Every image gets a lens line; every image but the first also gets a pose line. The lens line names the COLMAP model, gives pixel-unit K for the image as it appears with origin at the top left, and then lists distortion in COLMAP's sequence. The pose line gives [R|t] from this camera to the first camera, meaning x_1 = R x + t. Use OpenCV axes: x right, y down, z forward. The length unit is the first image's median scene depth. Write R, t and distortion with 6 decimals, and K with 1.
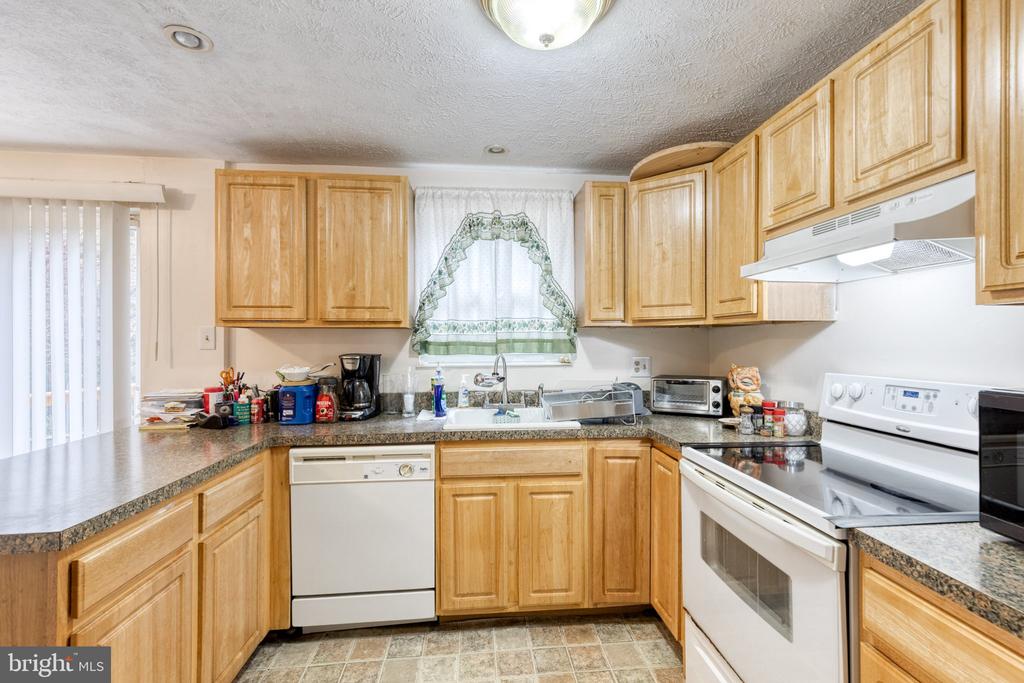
lens RADIAL K [[461.1, 0, 520.5], [0, 461.1, 336.9], [0, 0, 1]] dist [0.003044, -0.000347]
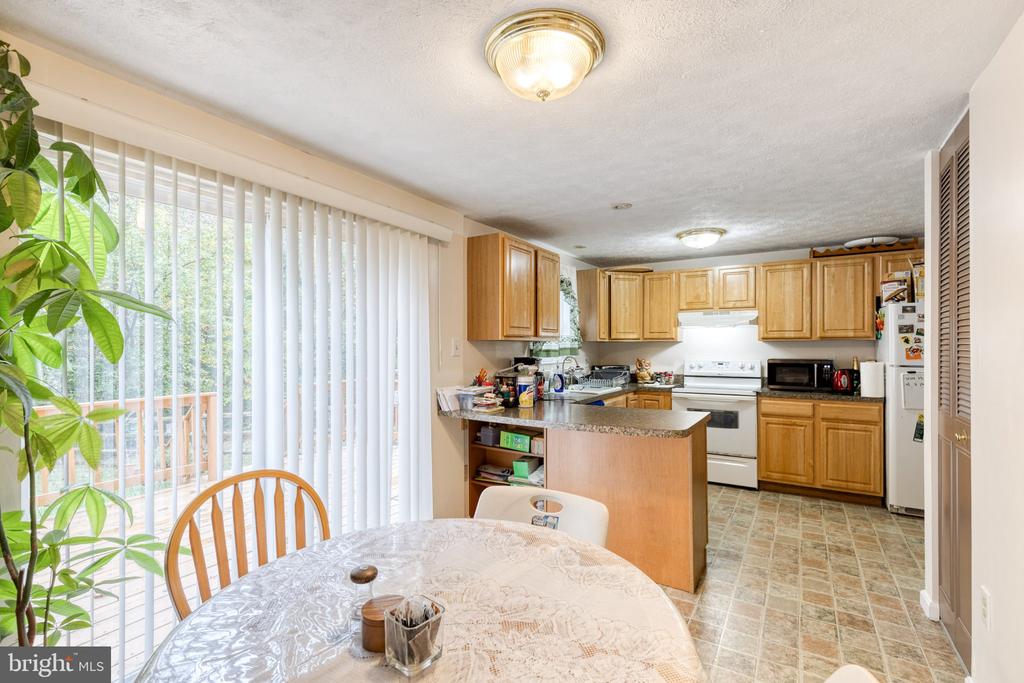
lens RADIAL K [[458.1, 0, 518.3], [0, 458.1, 344.3], [0, 0, 1]] dist [0.001571, -0.000917]
pose [[0.610698, 0.003856, 0.791854, -1.776971], [-0.006207, 0.999981, -0.000083, -0.008422], [-0.791839, -0.004864, 0.610711, 0.067913]]
